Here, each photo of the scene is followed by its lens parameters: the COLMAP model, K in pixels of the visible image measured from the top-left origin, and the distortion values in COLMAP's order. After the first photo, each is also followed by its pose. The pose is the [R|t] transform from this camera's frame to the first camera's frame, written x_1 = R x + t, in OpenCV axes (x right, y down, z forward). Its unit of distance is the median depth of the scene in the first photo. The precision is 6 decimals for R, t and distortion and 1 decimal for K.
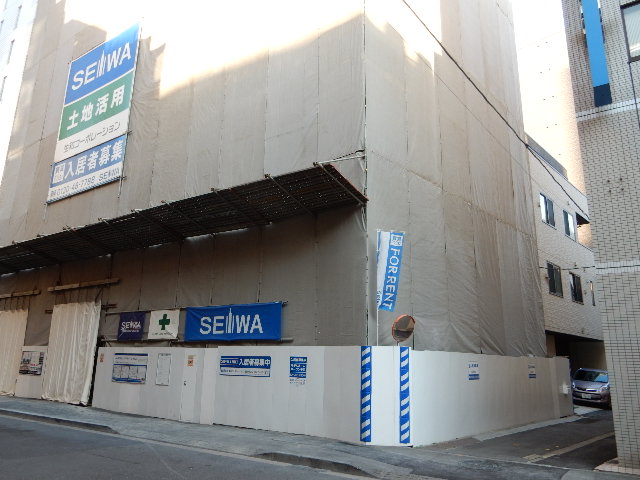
lens RADIAL K [[471.6, 0, 321.6], [0, 471.6, 241.8], [0, 0, 1]] dist [-0.005849, 0.001518]
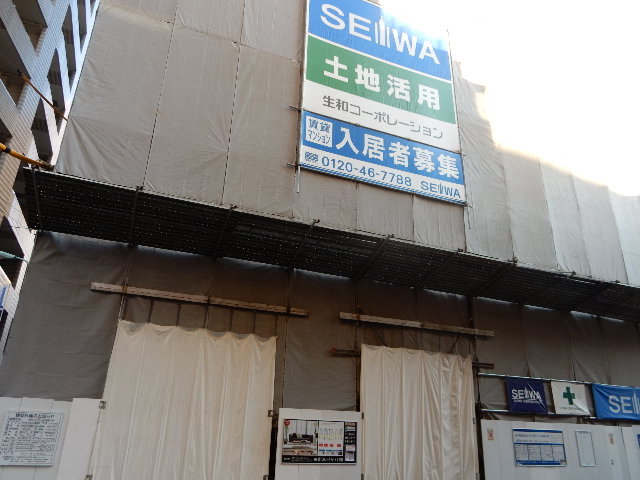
lens RADIAL K [[470.2, 0, 322.3], [0, 470.2, 240.5], [0, 0, 1]] dist [-0.005512, -0.001438]
pose [[0.543541, 0.311180, 0.779571, -1.358259], [-0.225751, 0.948717, -0.221298, 0.184857], [-0.808455, -0.055704, 0.585915, 0.822252]]
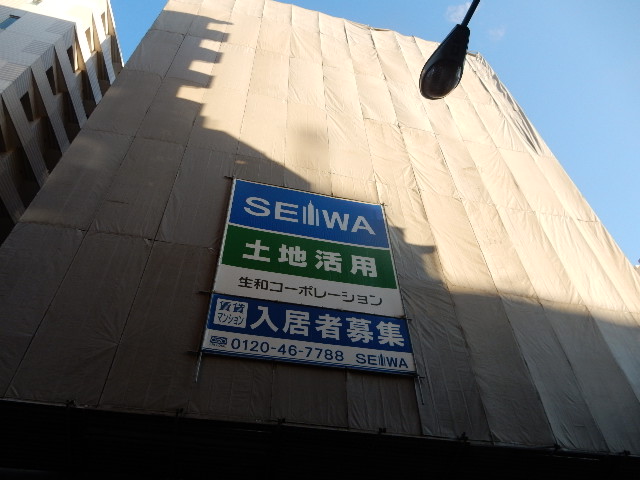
lens RADIAL K [[470.2, 0, 322.3], [0, 470.2, 240.5], [0, 0, 1]] dist [-0.005512, -0.001438]
pose [[0.668168, 0.520618, 0.531514, -1.135388], [-0.152942, 0.795246, -0.586680, 0.151848], [-0.728121, 0.310710, 0.610982, 0.705206]]
